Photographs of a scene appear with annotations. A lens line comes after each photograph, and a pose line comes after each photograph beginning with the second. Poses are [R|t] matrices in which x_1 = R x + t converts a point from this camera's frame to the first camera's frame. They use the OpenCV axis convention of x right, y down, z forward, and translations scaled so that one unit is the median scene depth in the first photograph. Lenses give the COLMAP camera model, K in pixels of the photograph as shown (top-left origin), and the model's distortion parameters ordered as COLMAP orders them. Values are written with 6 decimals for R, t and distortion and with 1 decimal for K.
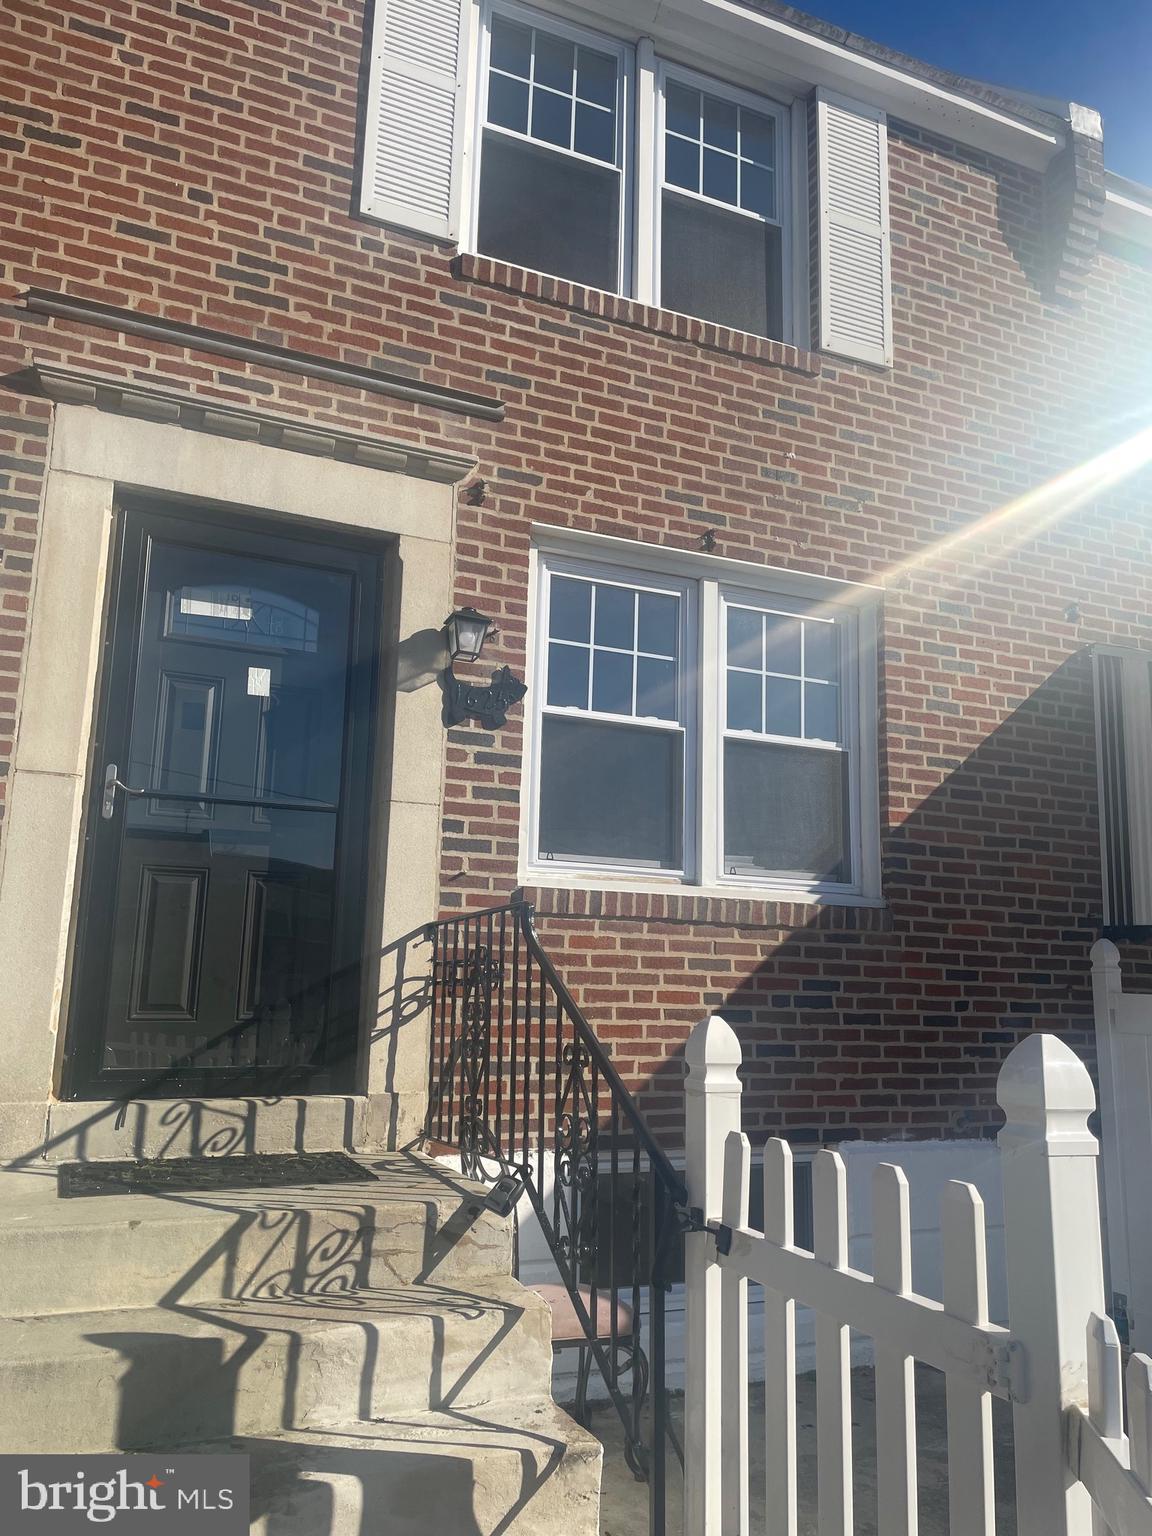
lens RADIAL K [[1163.4, 0, 618.4], [0, 1163.4, 778.2], [0, 0, 1]] dist [0.024338, -0.009726]
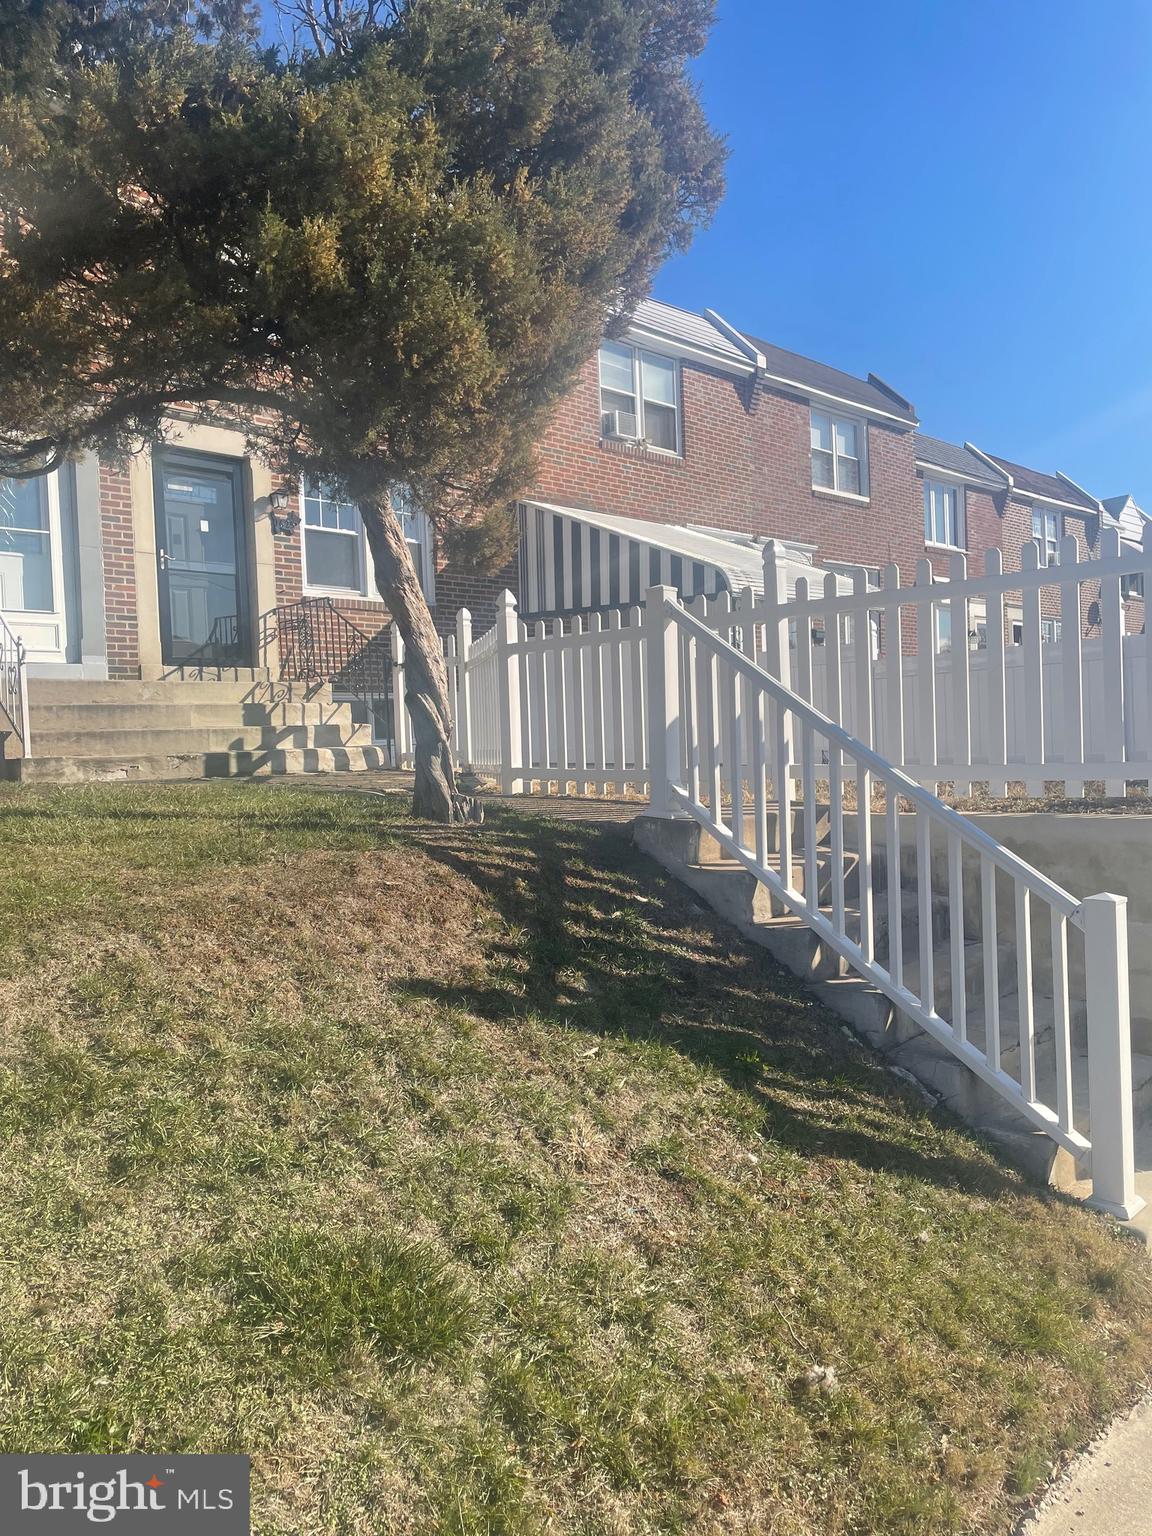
lens RADIAL K [[1163.4, 0, 576.5], [0, 1163.4, 767.7], [0, 0, 1]] dist [0.024338, -0.009726]
pose [[0.942249, -0.052006, 0.330850, -0.405780], [-0.011265, 0.982390, 0.186501, -0.026755], [-0.334723, -0.179458, 0.925071, -1.792076]]
